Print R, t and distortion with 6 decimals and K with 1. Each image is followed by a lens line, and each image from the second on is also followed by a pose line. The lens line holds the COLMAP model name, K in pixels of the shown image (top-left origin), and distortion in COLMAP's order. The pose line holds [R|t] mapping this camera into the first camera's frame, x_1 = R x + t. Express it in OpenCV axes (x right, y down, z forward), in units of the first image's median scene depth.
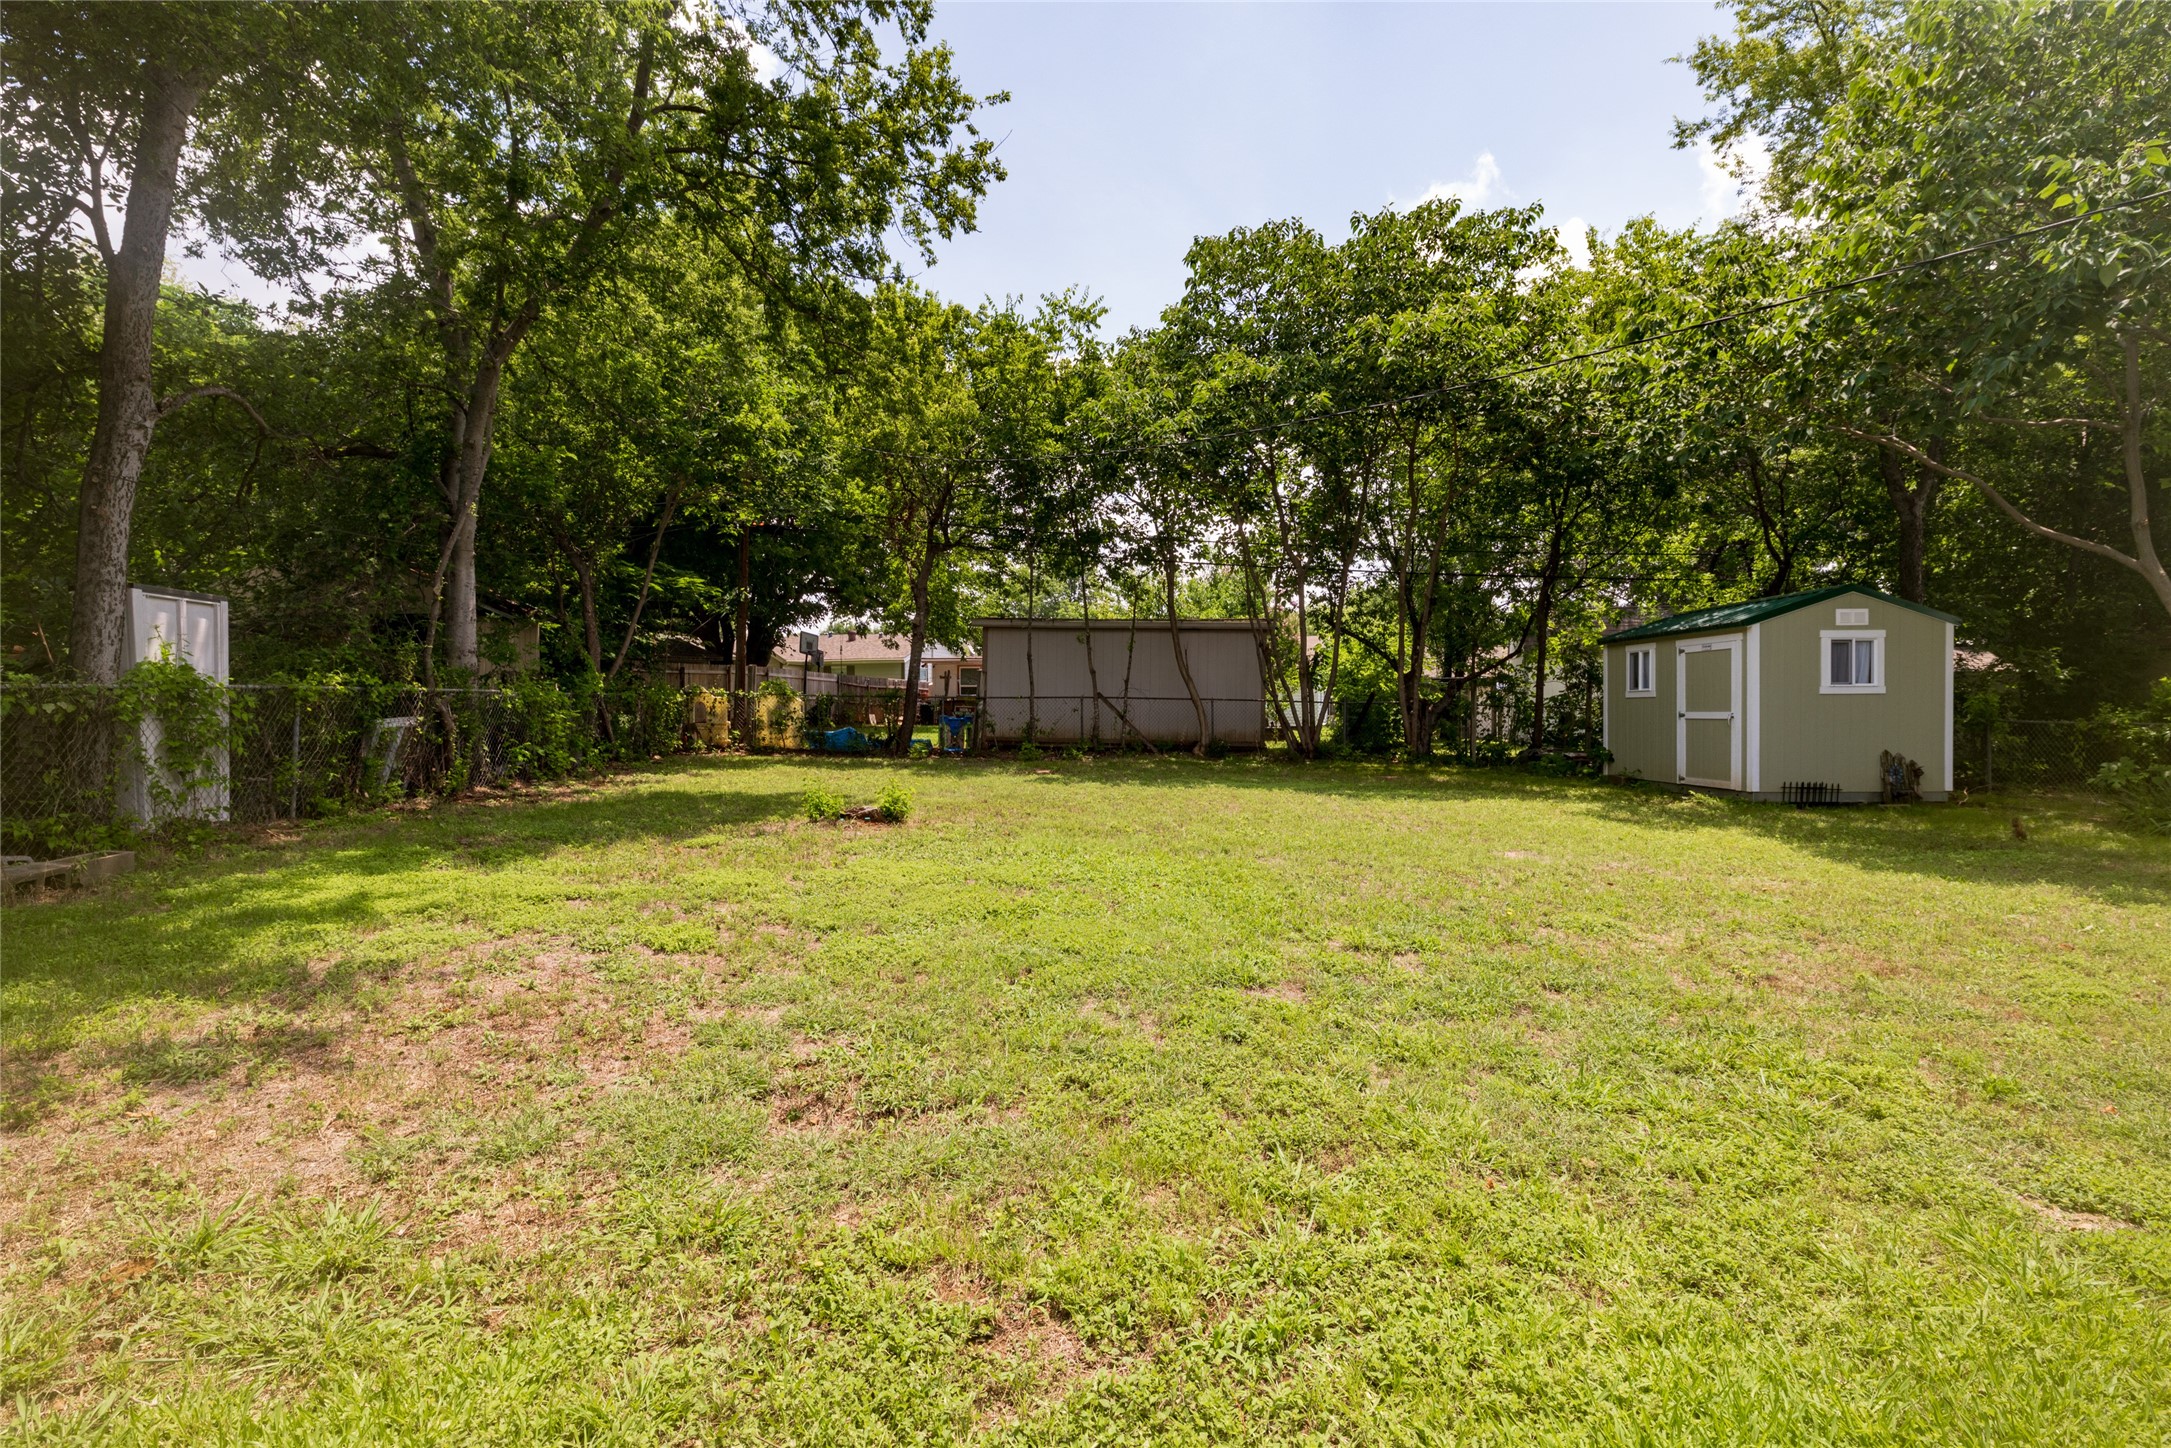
lens RADIAL K [[1067.0, 0, 1084.3], [0, 1067.0, 723.0], [0, 0, 1]] dist [-0.004524, 0.002583]
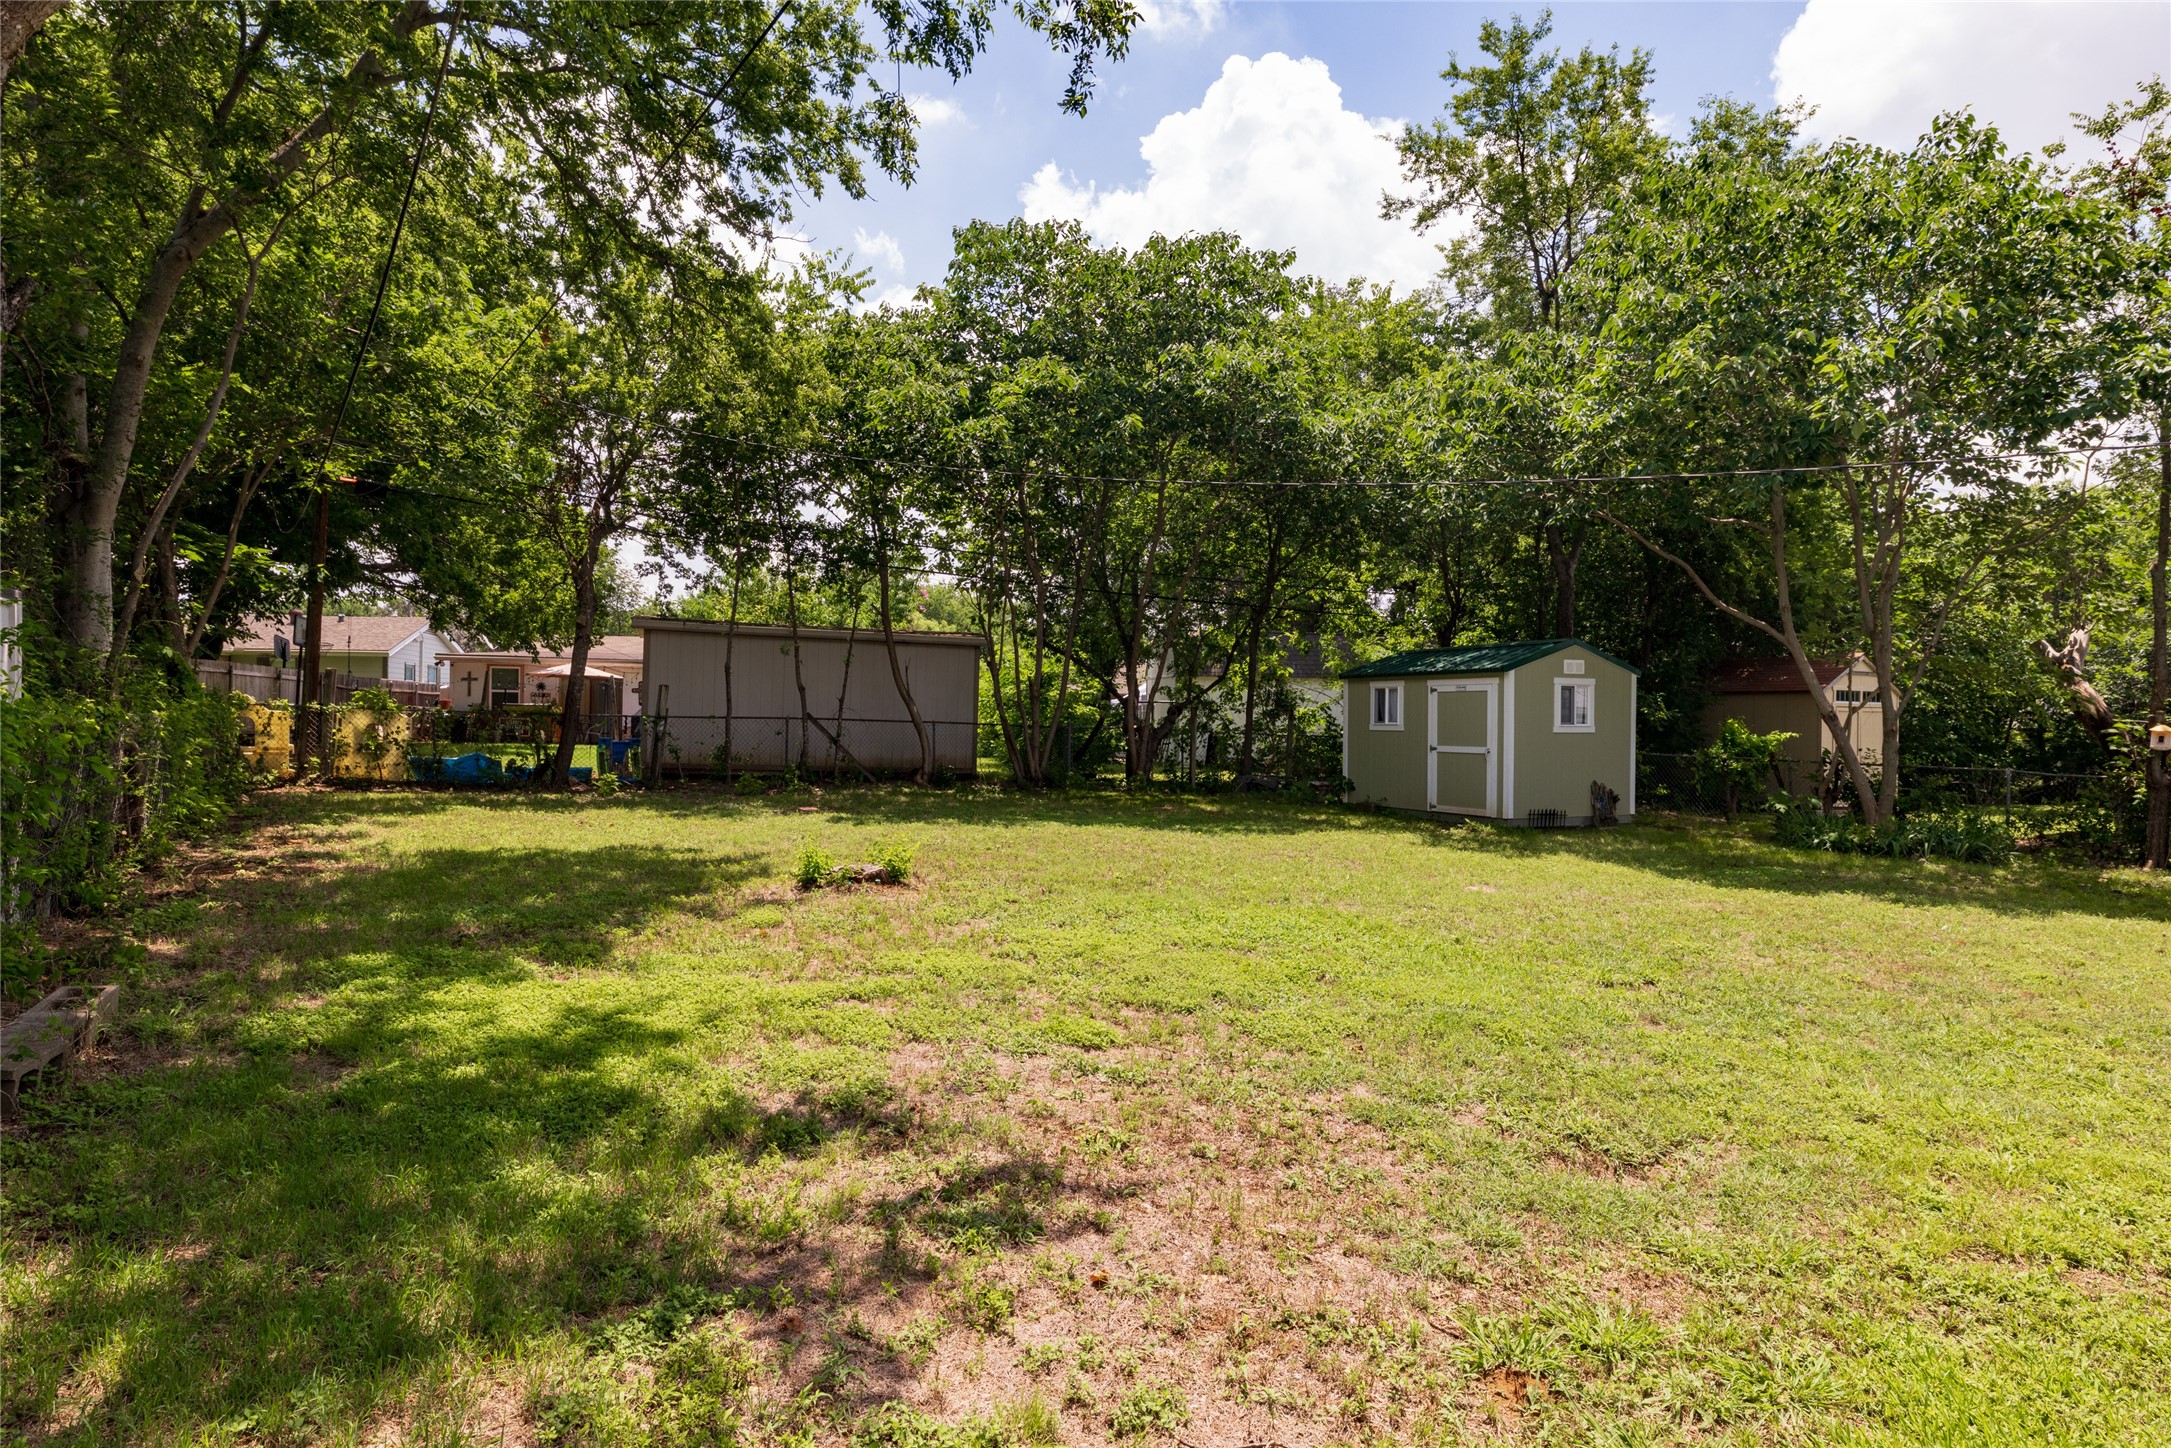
lens RADIAL K [[1228.3, 0, 1081.1], [0, 1228.3, 728.2], [0, 0, 1]] dist [-0.002840, 0.000474]
pose [[0.902882, 0.008255, 0.429809, -0.293340], [-0.007752, 0.999966, -0.002921, -0.020456], [-0.429819, -0.000695, 0.902915, 0.012084]]
